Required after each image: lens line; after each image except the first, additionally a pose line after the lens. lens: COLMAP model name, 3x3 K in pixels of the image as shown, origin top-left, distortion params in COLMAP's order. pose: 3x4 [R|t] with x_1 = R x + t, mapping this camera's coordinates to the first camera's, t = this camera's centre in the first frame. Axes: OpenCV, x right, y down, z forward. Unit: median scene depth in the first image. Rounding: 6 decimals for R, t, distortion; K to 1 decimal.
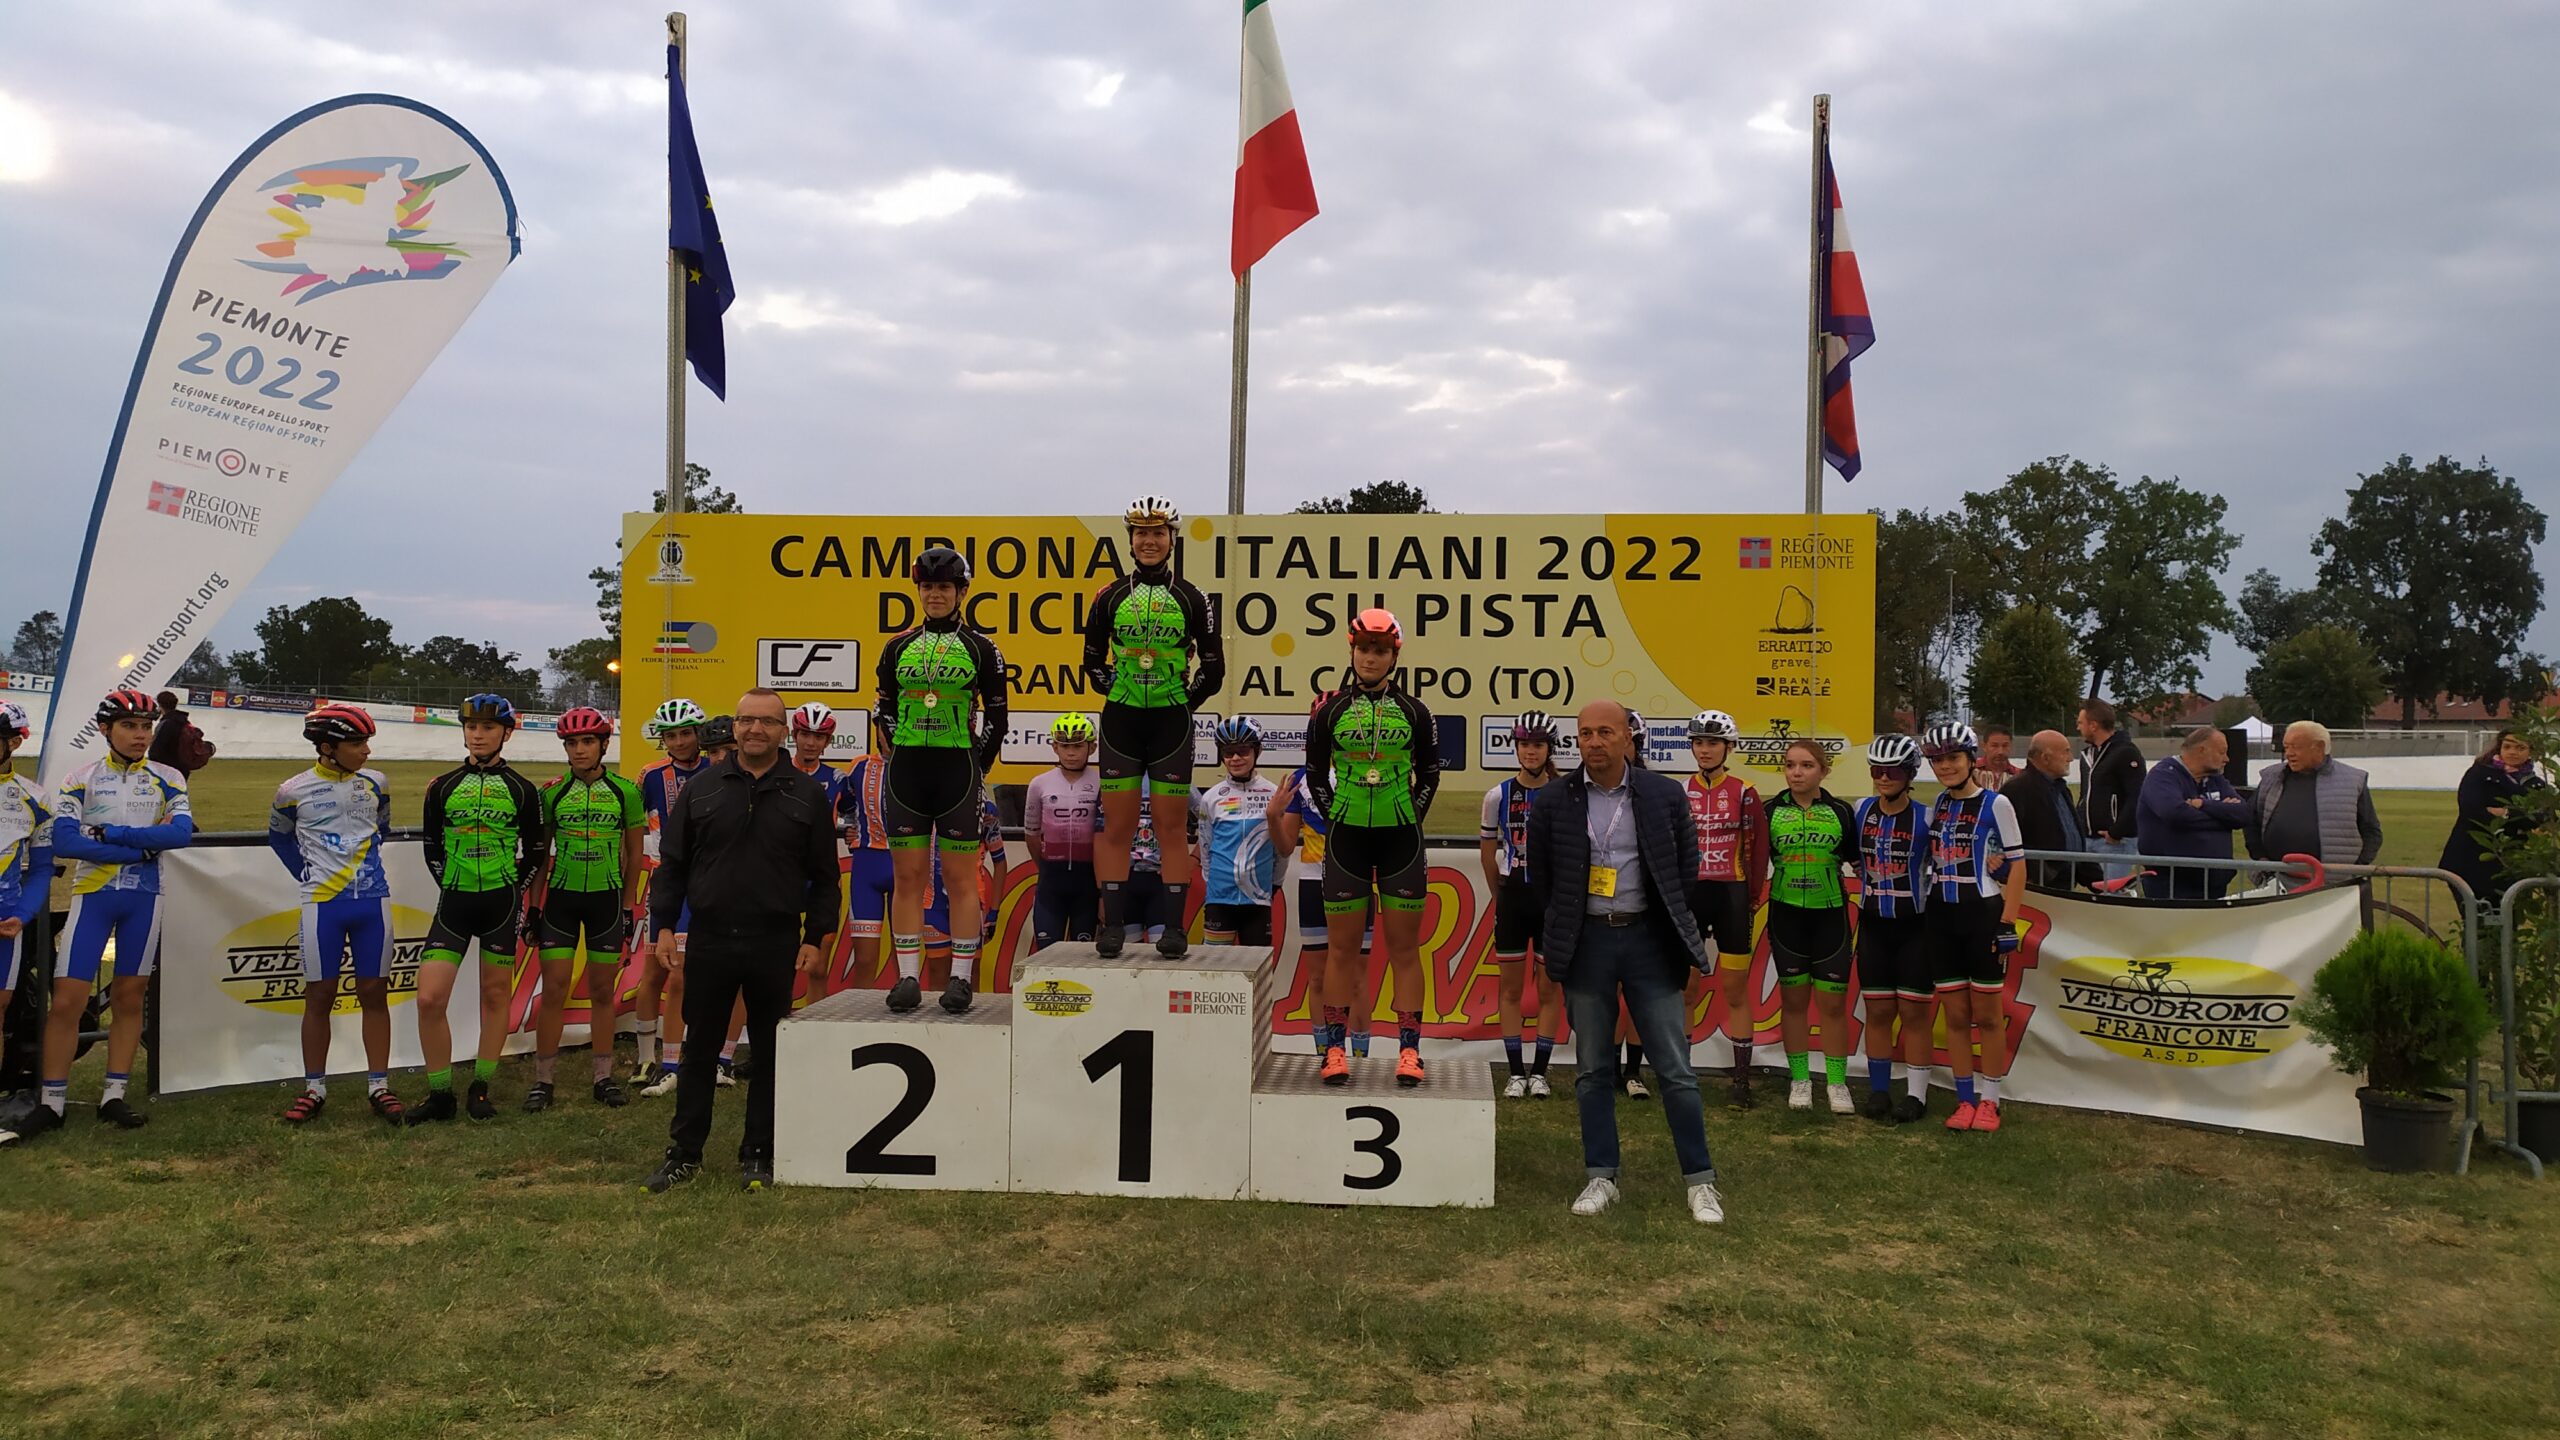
lens RADIAL K [[1863.9, 0, 1280.0], [0, 1863.9, 720.0], [0, 0, 1]] dist [0.069185, -0.047324]
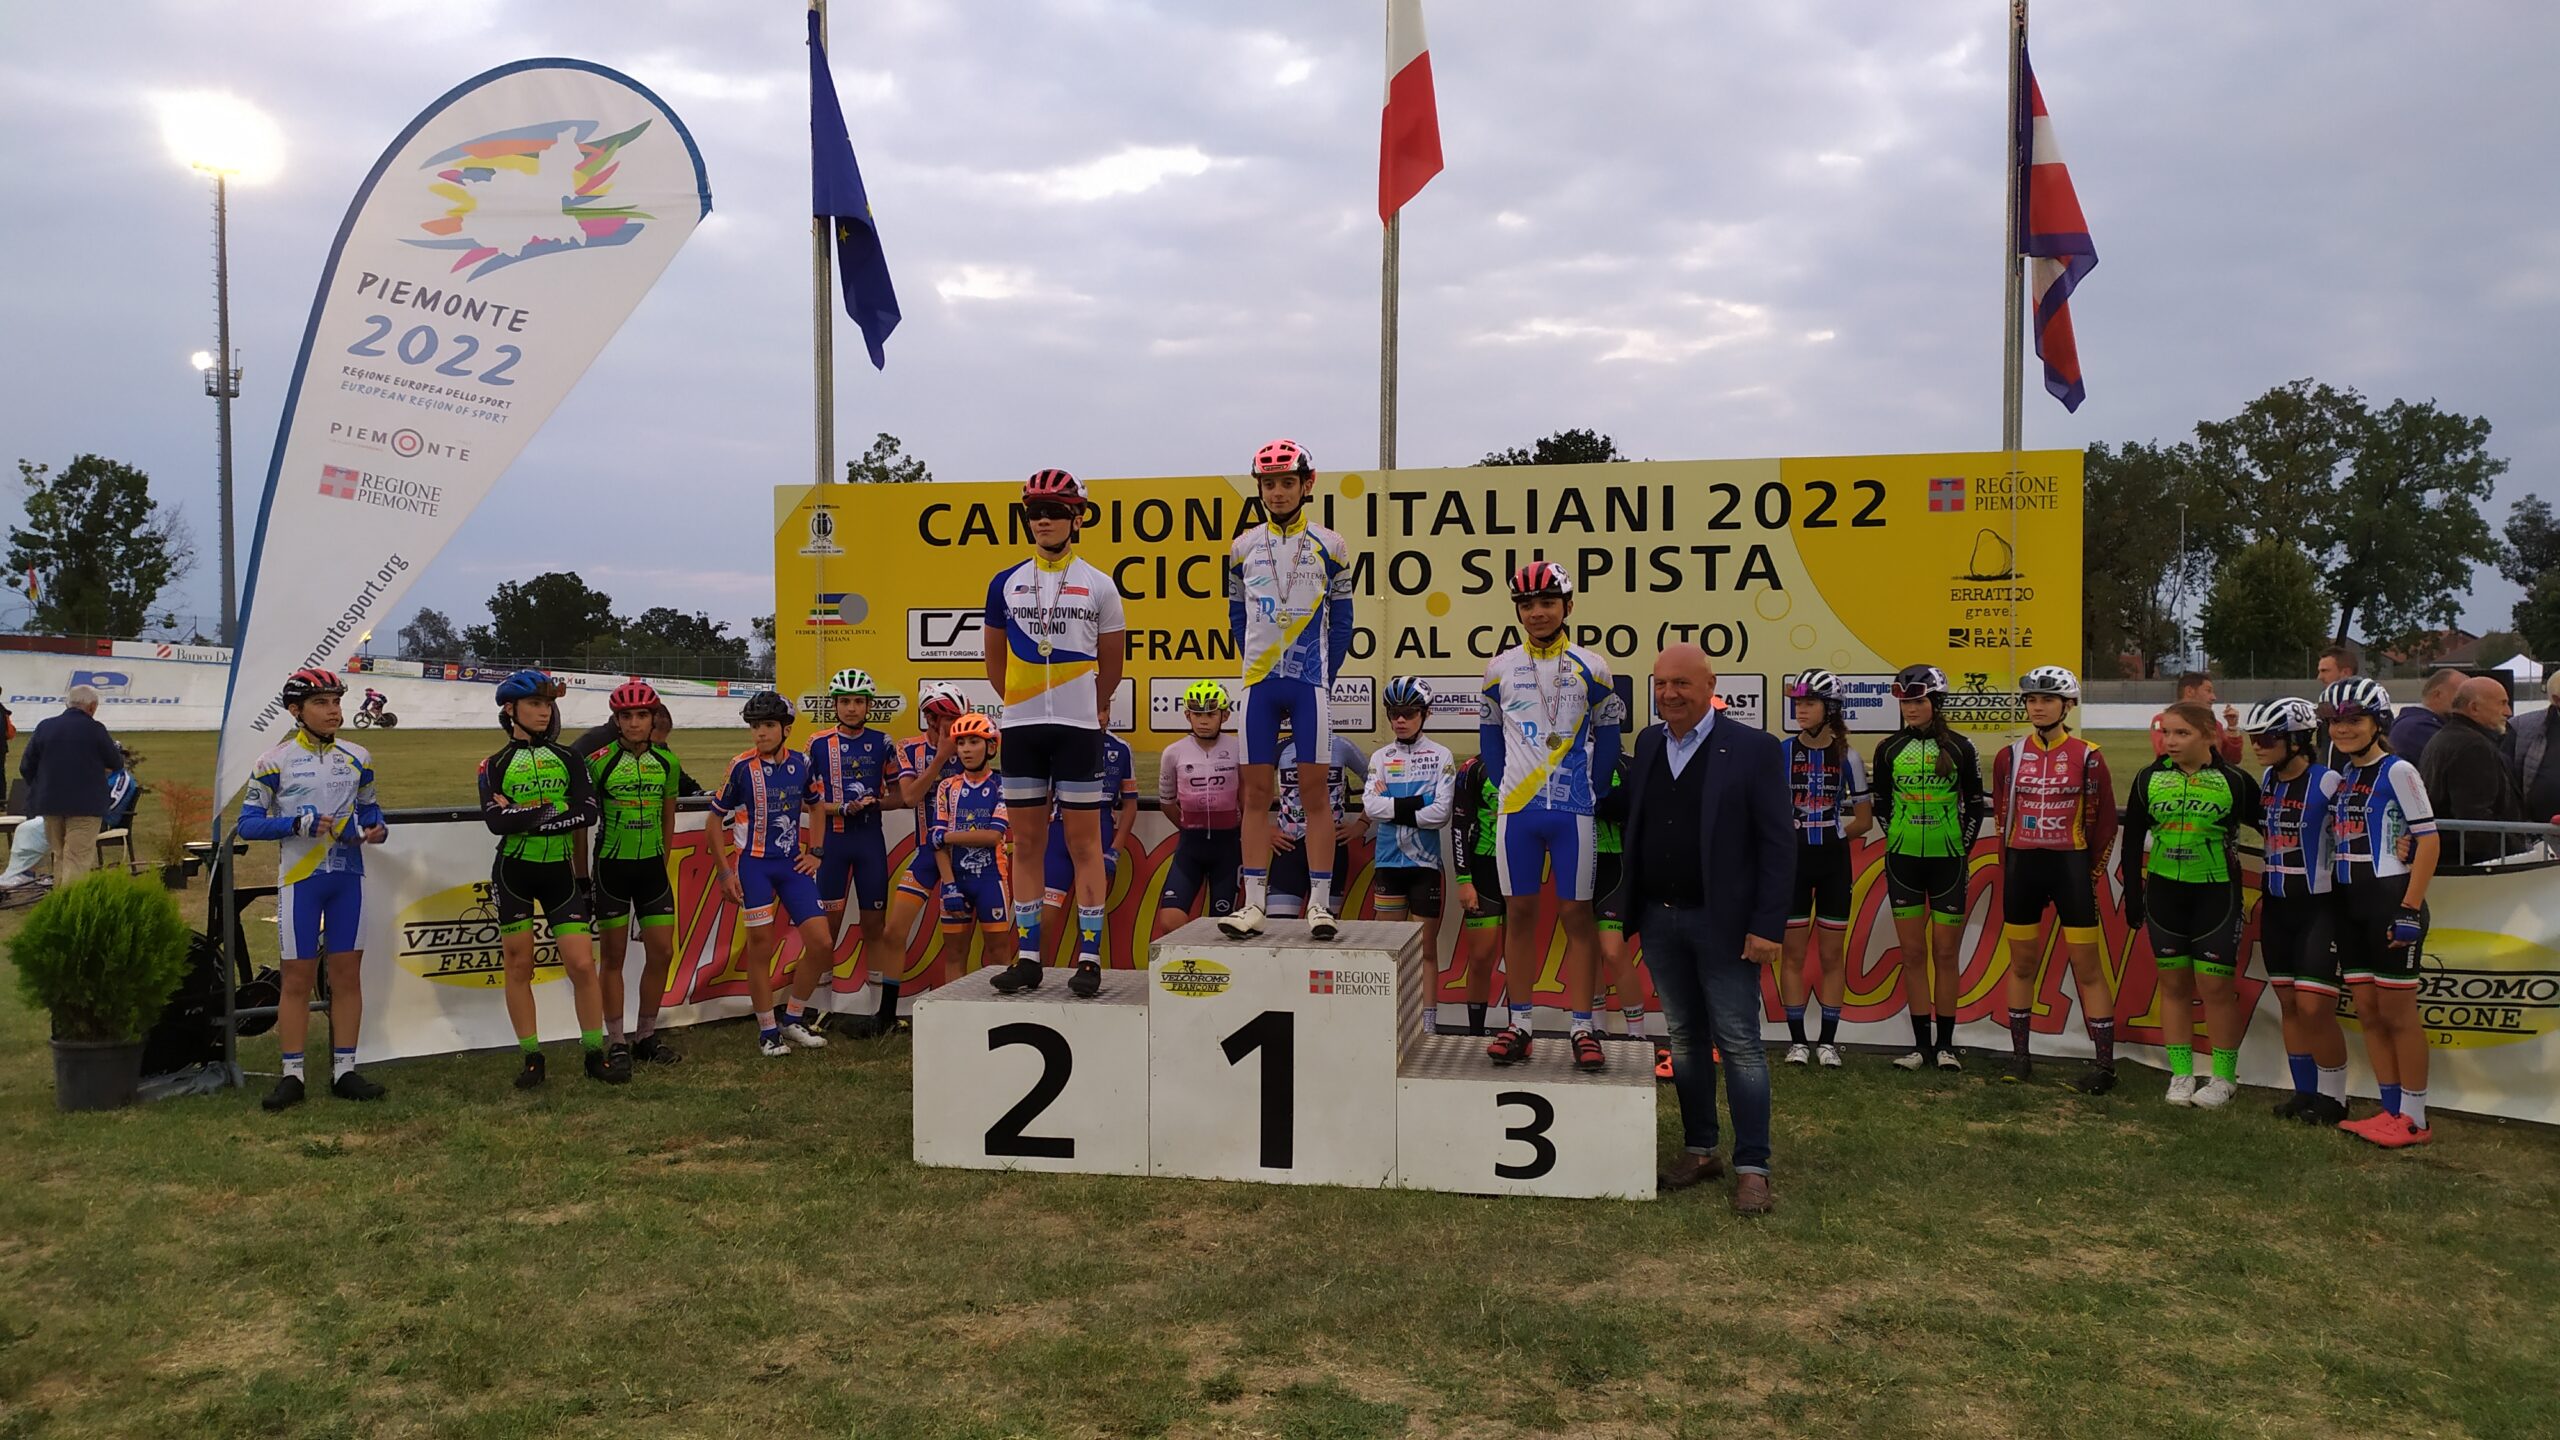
lens RADIAL K [[1874.6, 0, 1276.7], [0, 1874.6, 717.6], [0, 0, 1]] dist [0.070926, -0.057426]
pose [[0.994681, -0.014019, -0.102042, 0.017228], [0.016225, 0.999652, 0.020817, -0.003661], [0.101715, -0.022362, 0.994562, 0.030183]]
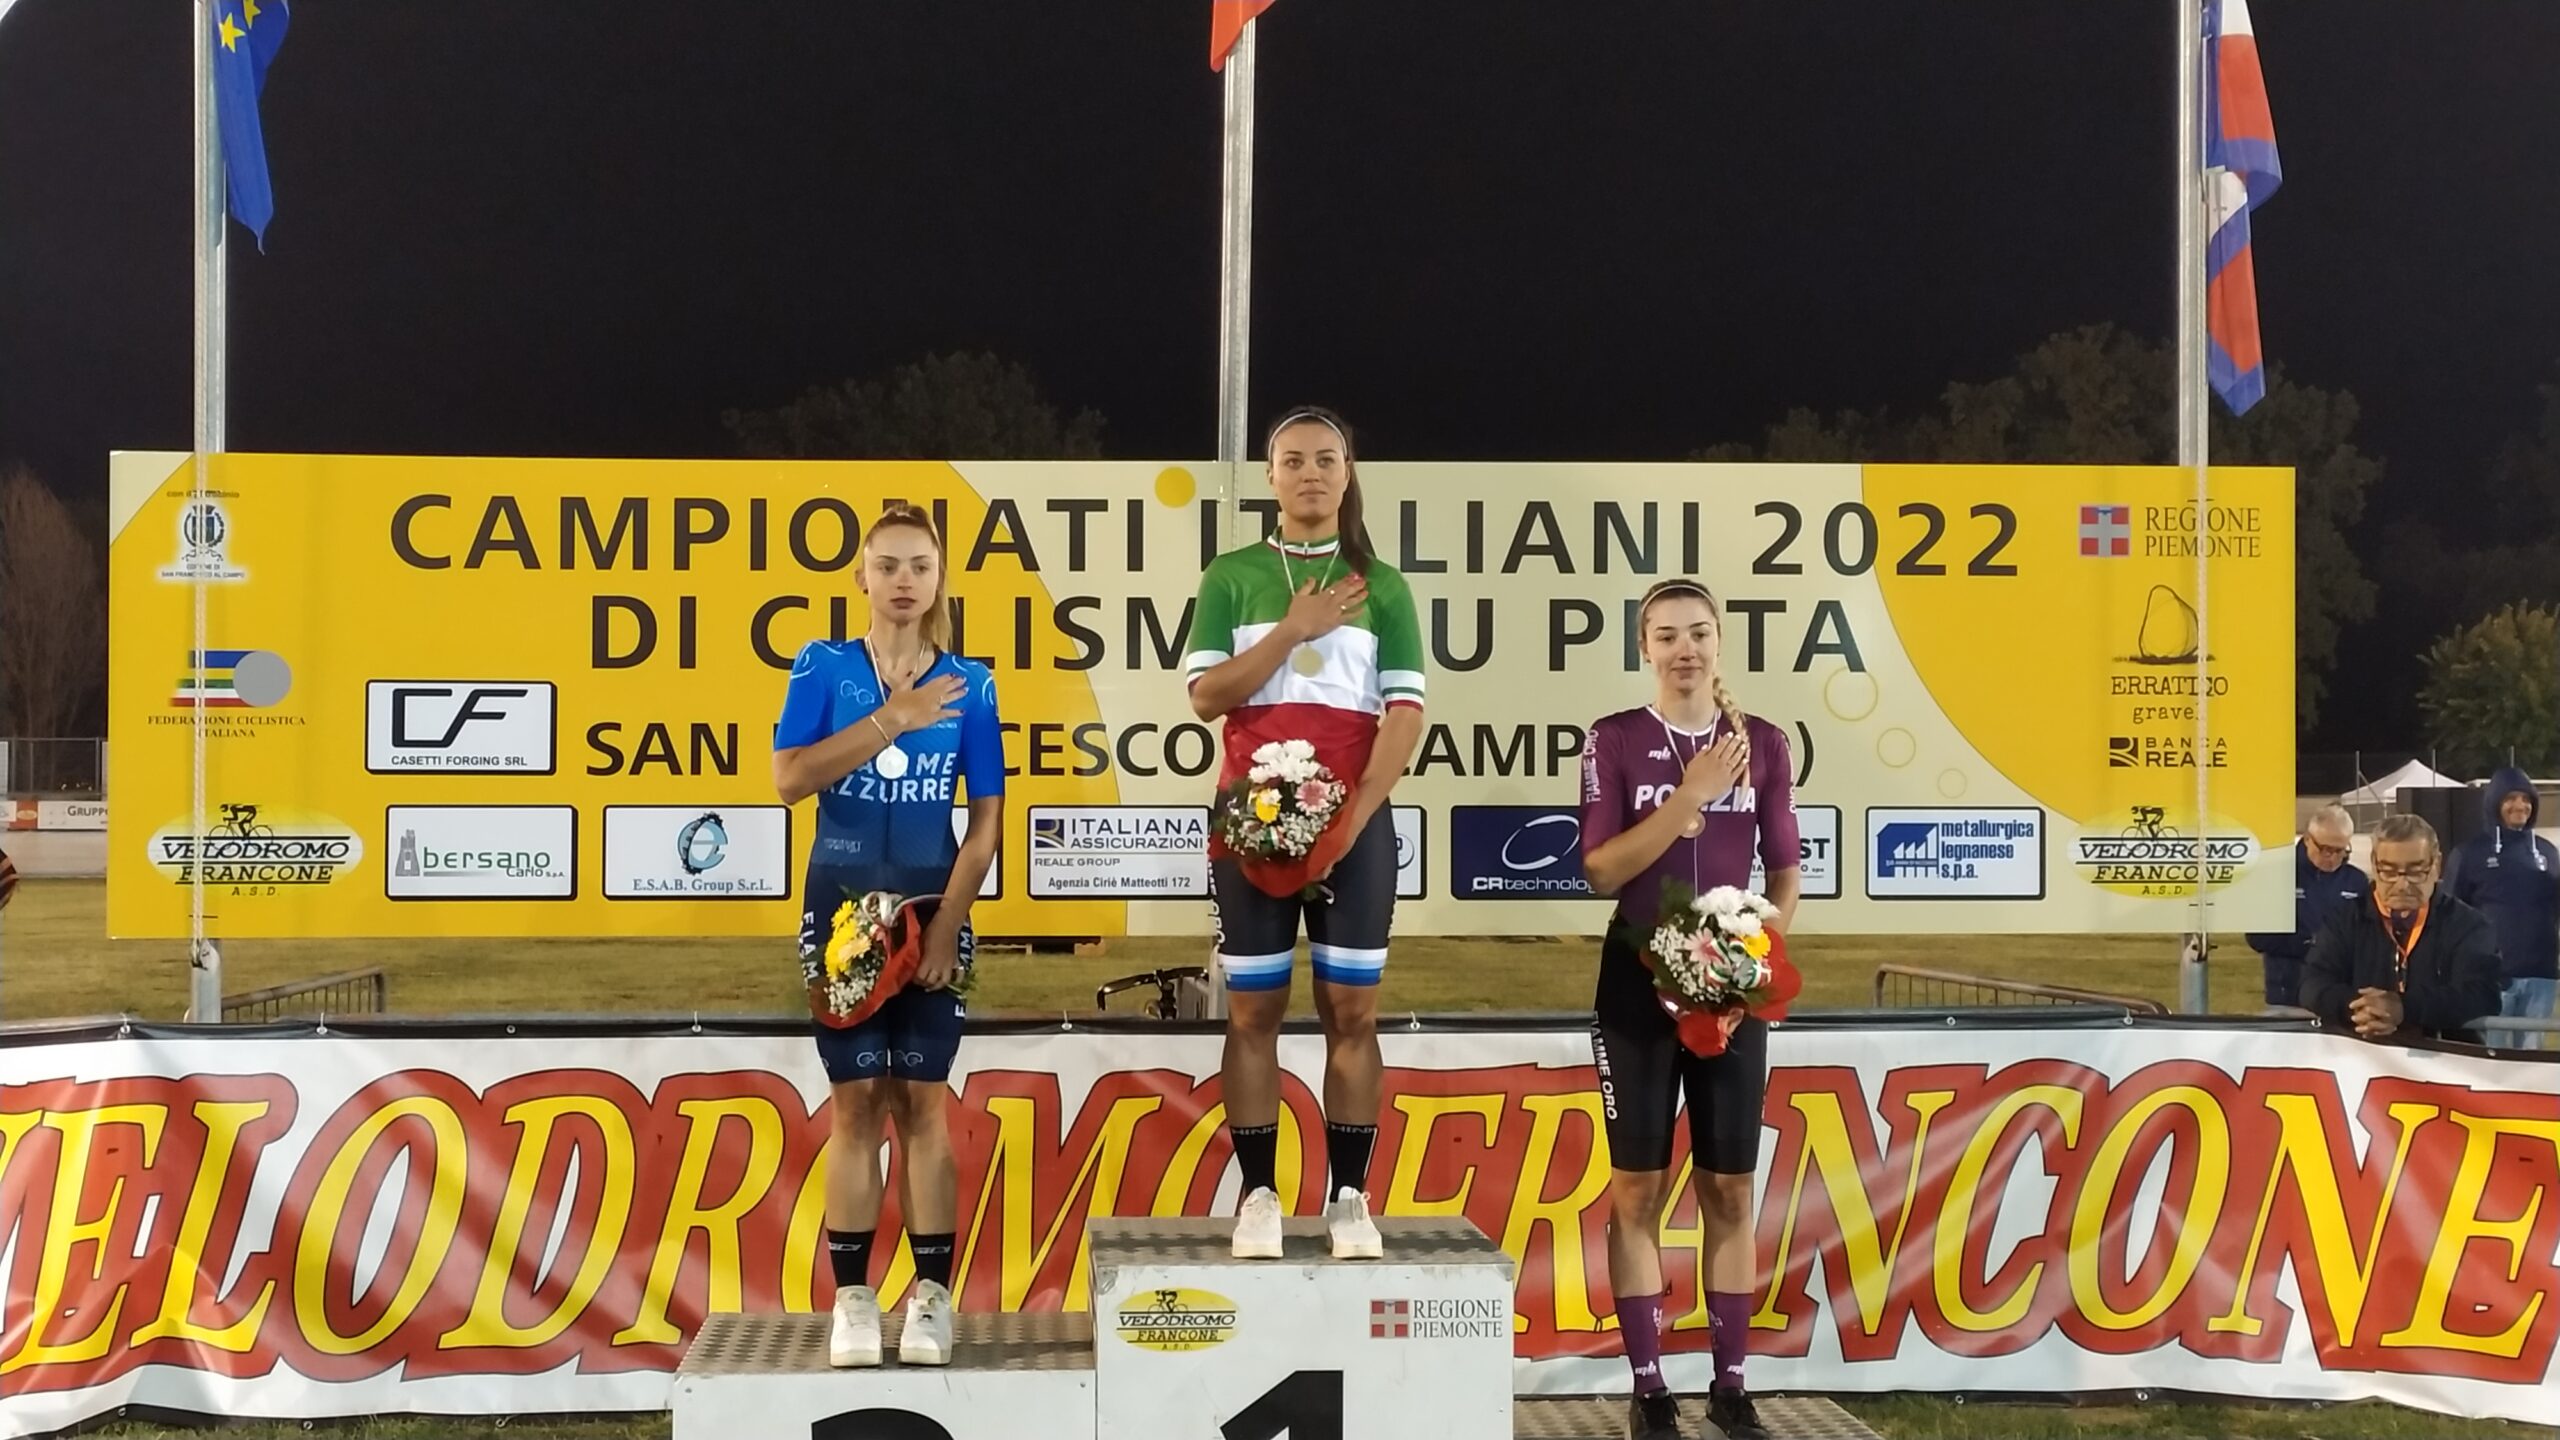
lens RADIAL K [[3327.7, 0, 1267.9], [0, 3327.7, 723.9], [0, 0, 1]] dist [0.050665, 0.040301]
pose [[0.987916, -0.007489, 0.154809, -0.178291], [0.009948, 0.999836, -0.015116, -0.013647], [-0.154670, 0.016473, 0.987829, -0.016943]]
